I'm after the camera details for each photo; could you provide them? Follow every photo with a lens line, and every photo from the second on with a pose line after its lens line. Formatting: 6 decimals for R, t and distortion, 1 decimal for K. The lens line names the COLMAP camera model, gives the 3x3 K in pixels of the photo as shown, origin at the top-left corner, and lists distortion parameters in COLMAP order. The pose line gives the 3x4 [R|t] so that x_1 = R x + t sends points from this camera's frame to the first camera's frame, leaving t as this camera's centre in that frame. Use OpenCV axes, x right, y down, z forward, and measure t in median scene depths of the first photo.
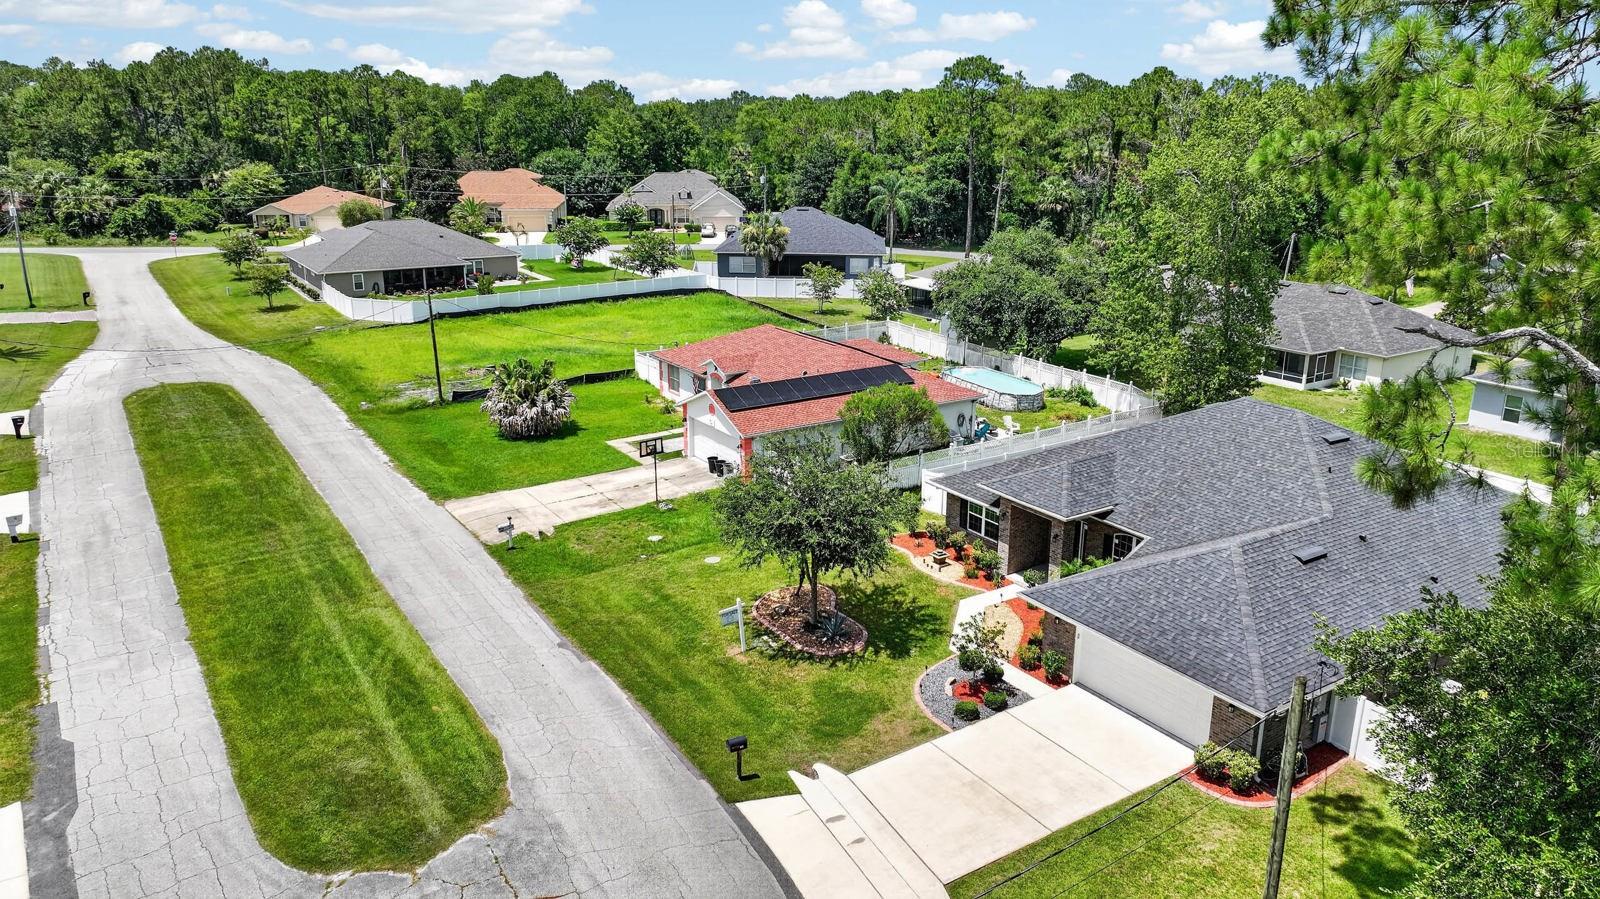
lens RADIAL K [[1123.2, 0, 809.9], [0, 1123.2, 437.0], [0, 0, 1]] dist [0.003229, 0.009147]
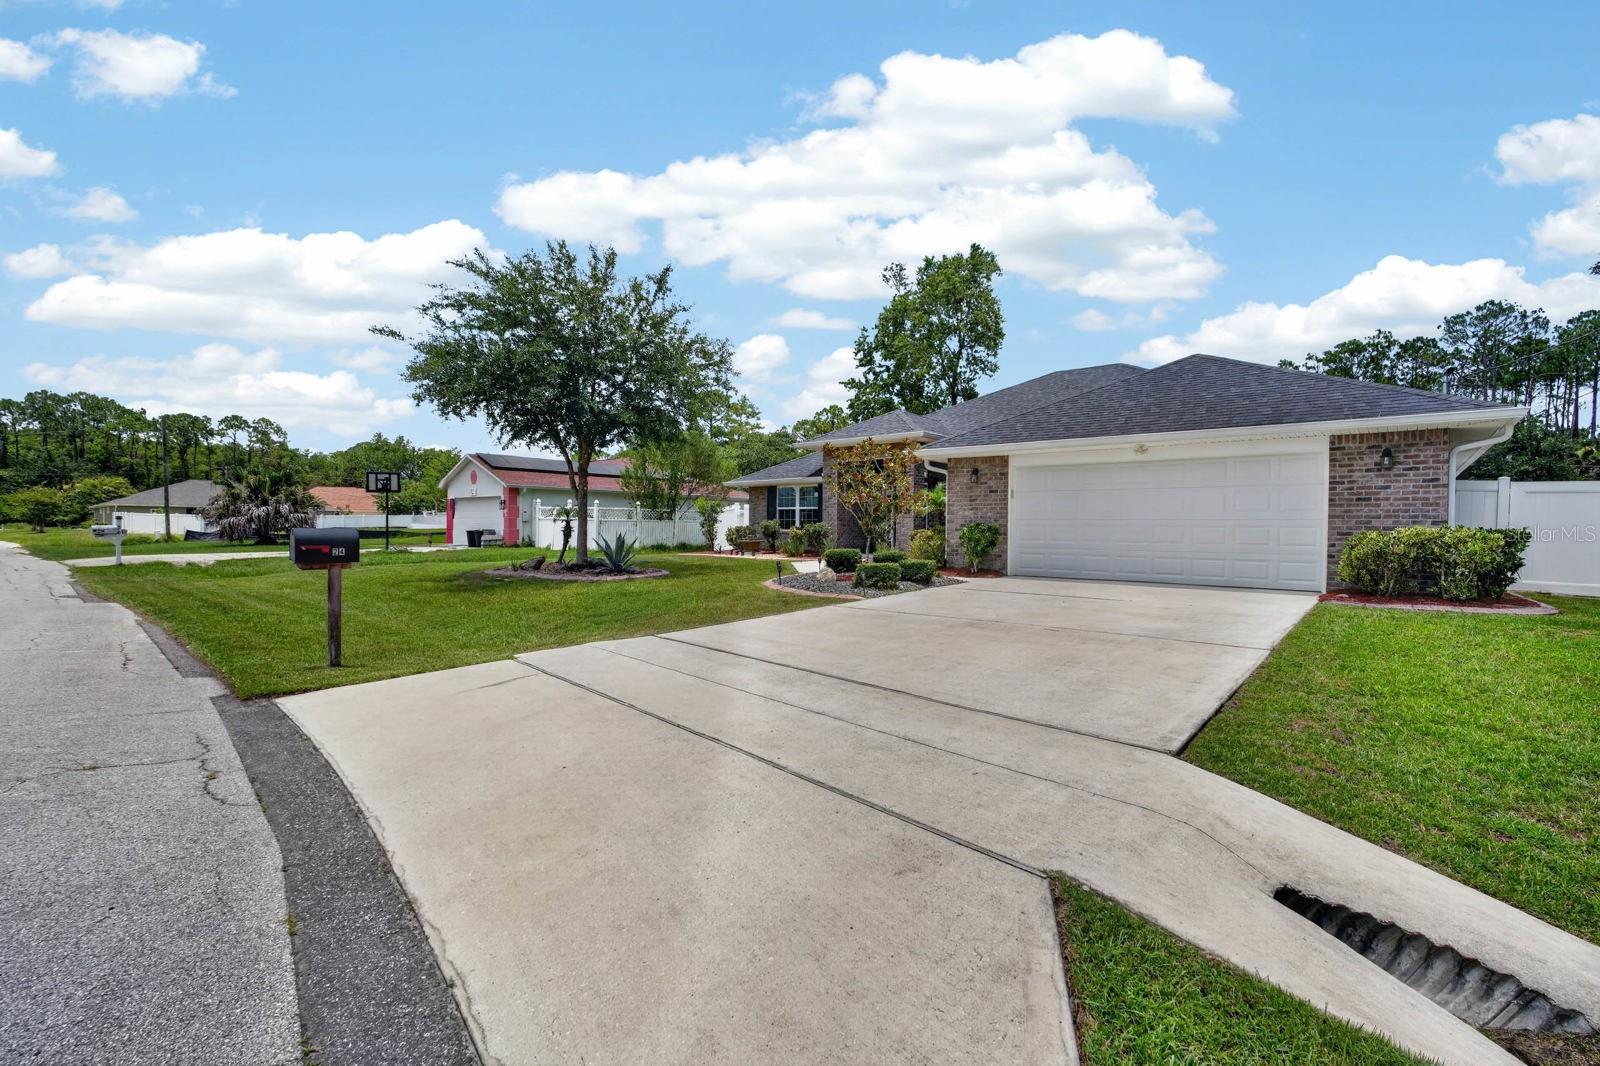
lens RADIAL K [[700.8, 0, 800.3], [0, 700.8, 538.0], [0, 0, 1]] dist [-0.015550, 0.008073]
pose [[0.959133, 0.004345, 0.282922, 0.008554], [0.068815, 0.966280, -0.248129, 0.264521], [-0.274459, 0.257458, 0.926492, 0.616242]]
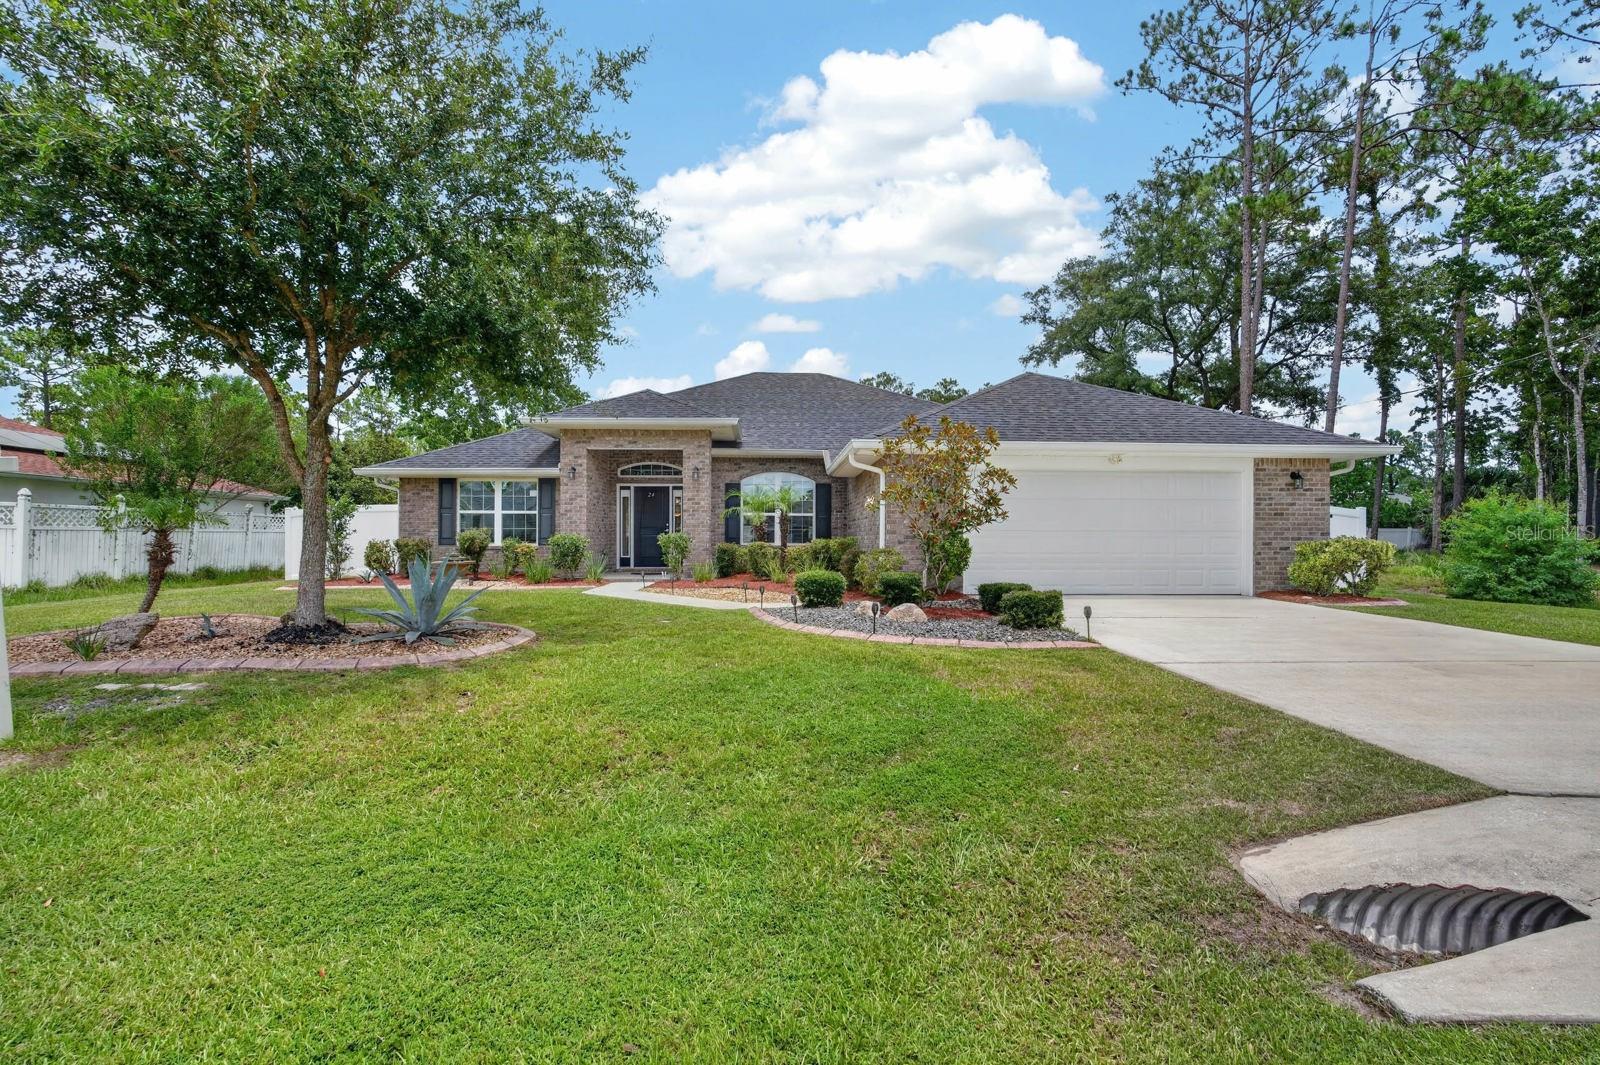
lens RADIAL K [[700.8, 0, 800.3], [0, 700.8, 537.5], [0, 0, 1]] dist [-0.015550, 0.008073]
pose [[0.512584, 0.004303, 0.858626, -0.089781], [0.232704, 0.961867, -0.143741, 0.204622], [-0.826503, 0.273485, 0.492036, 0.825108]]
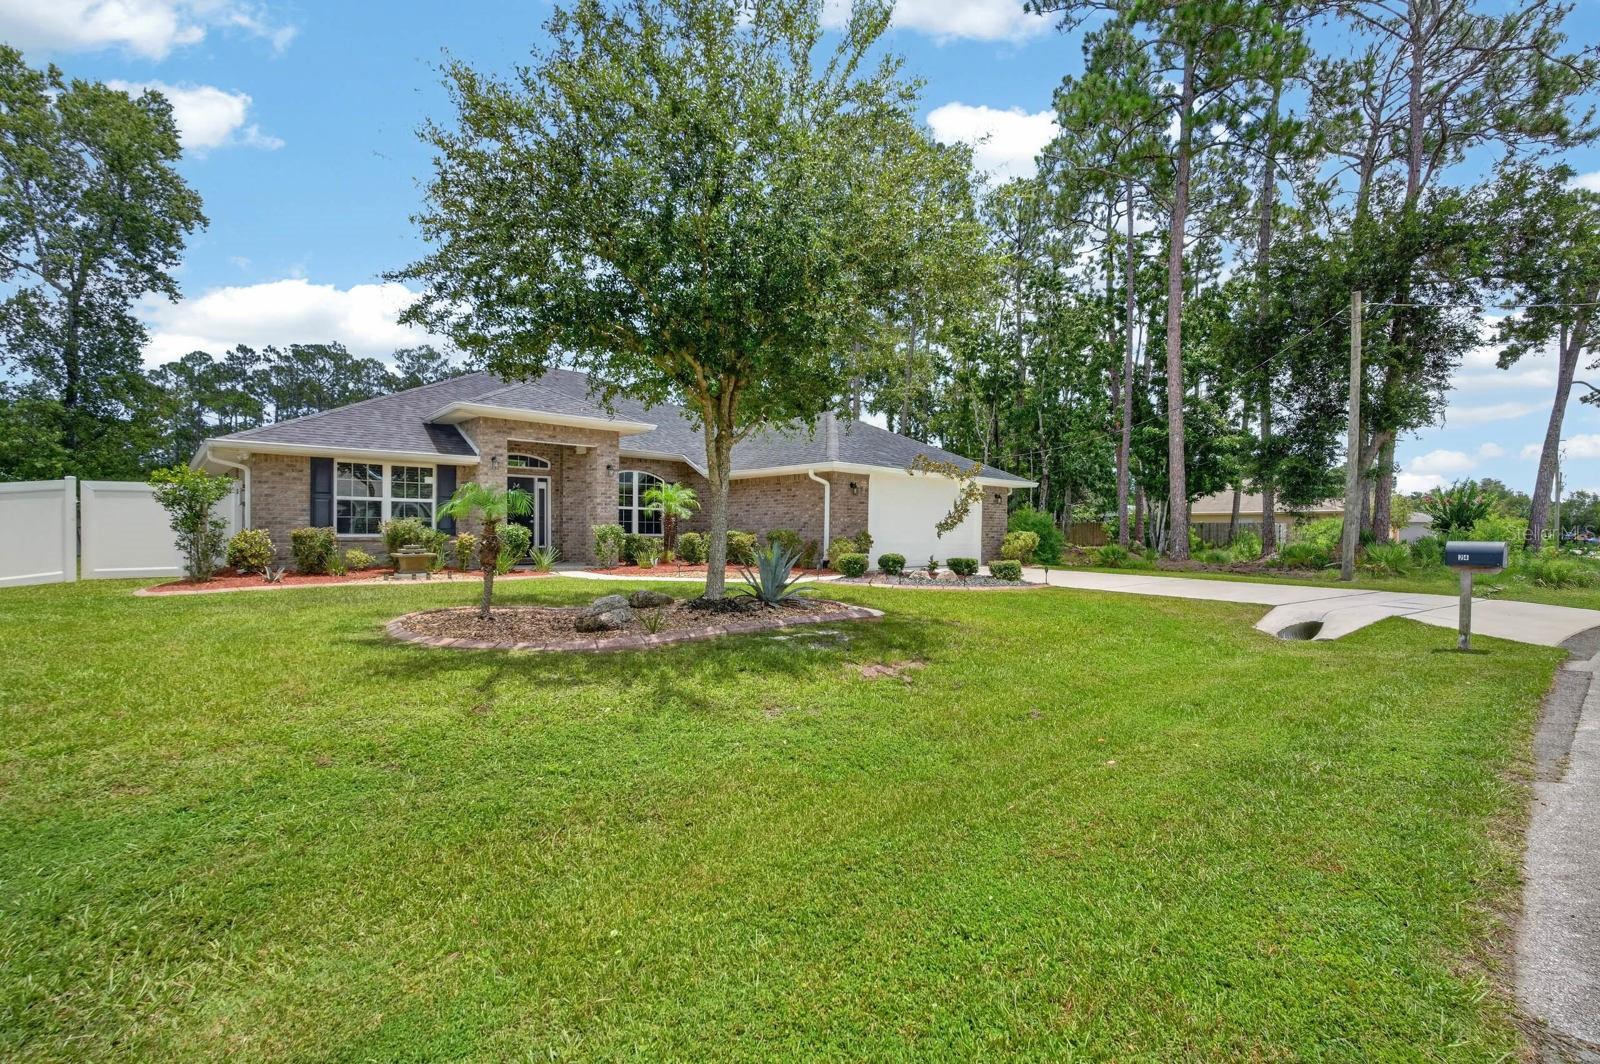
lens RADIAL K [[700.8, 0, 800.3], [0, 700.8, 537.0], [0, 0, 1]] dist [-0.015550, 0.008073]
pose [[-0.163792, -0.007751, 0.986464, -0.231418], [0.263985, 0.963156, 0.051400, 0.145879], [-0.950518, 0.268831, -0.155711, 1.031776]]
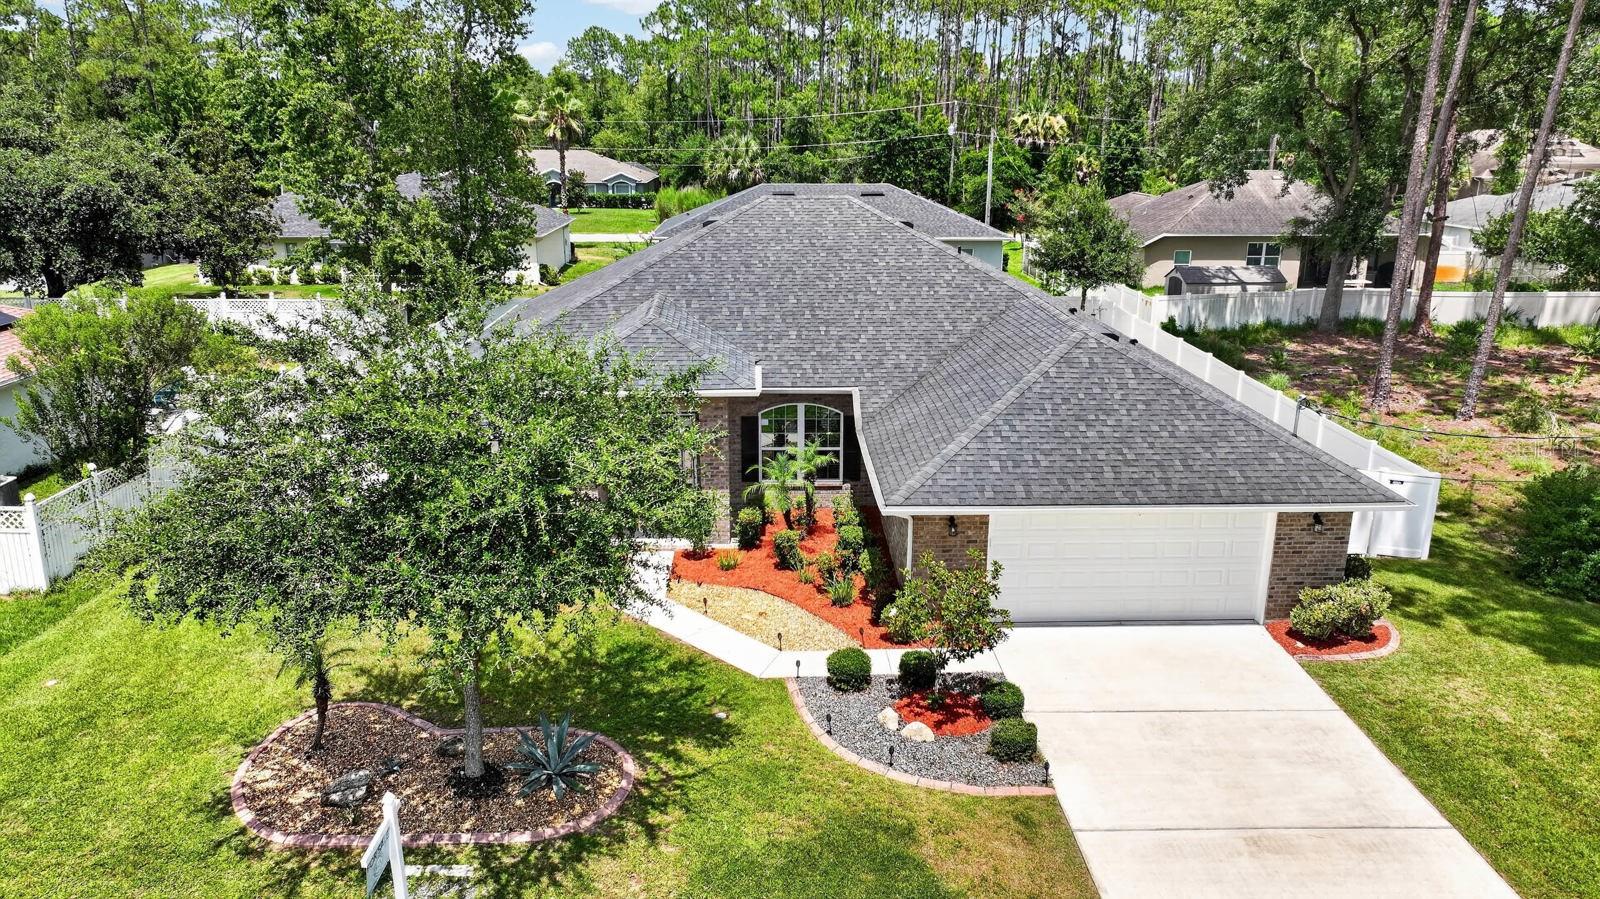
lens RADIAL K [[1123.2, 0, 809.9], [0, 1123.2, 437.0], [0, 0, 1]] dist [0.003229, 0.009147]
pose [[0.513839, -0.231880, 0.825955, -0.241454], [0.233704, 0.964200, 0.125301, 0.031154], [-0.825440, 0.128644, 0.549635, 0.692347]]
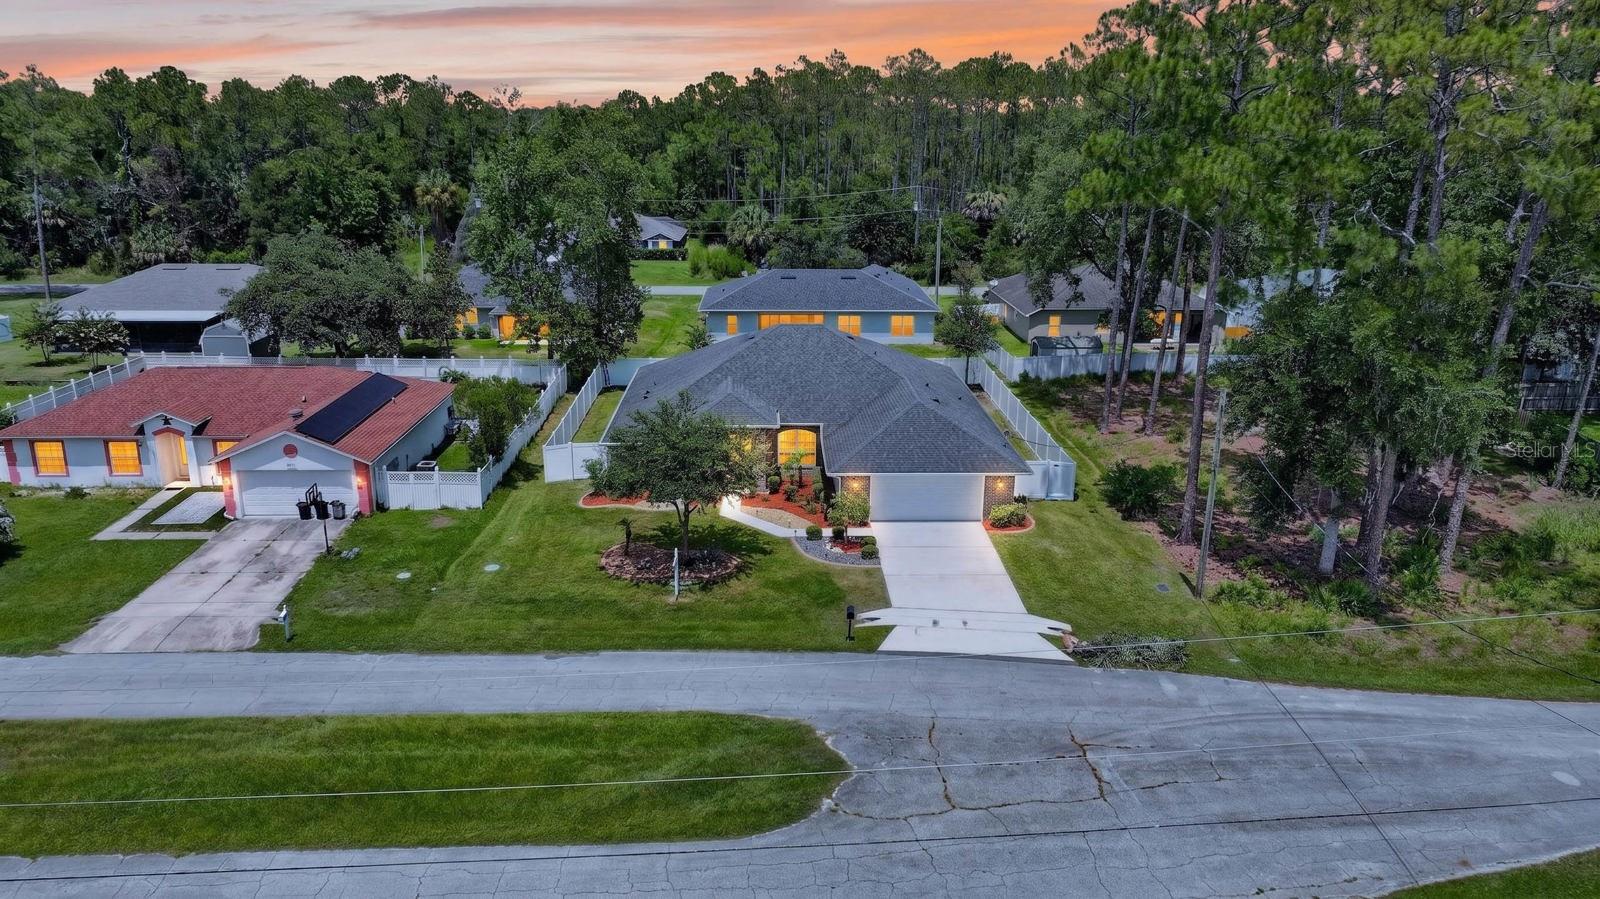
lens RADIAL K [[1123.2, 0, 809.9], [0, 1123.2, 437.0], [0, 0, 1]] dist [0.003229, 0.009147]
pose [[0.516158, -0.229302, 0.825228, -0.885362], [0.229929, 0.965225, 0.124388, -0.074013], [-0.825054, 0.125540, 0.550932, 0.245192]]
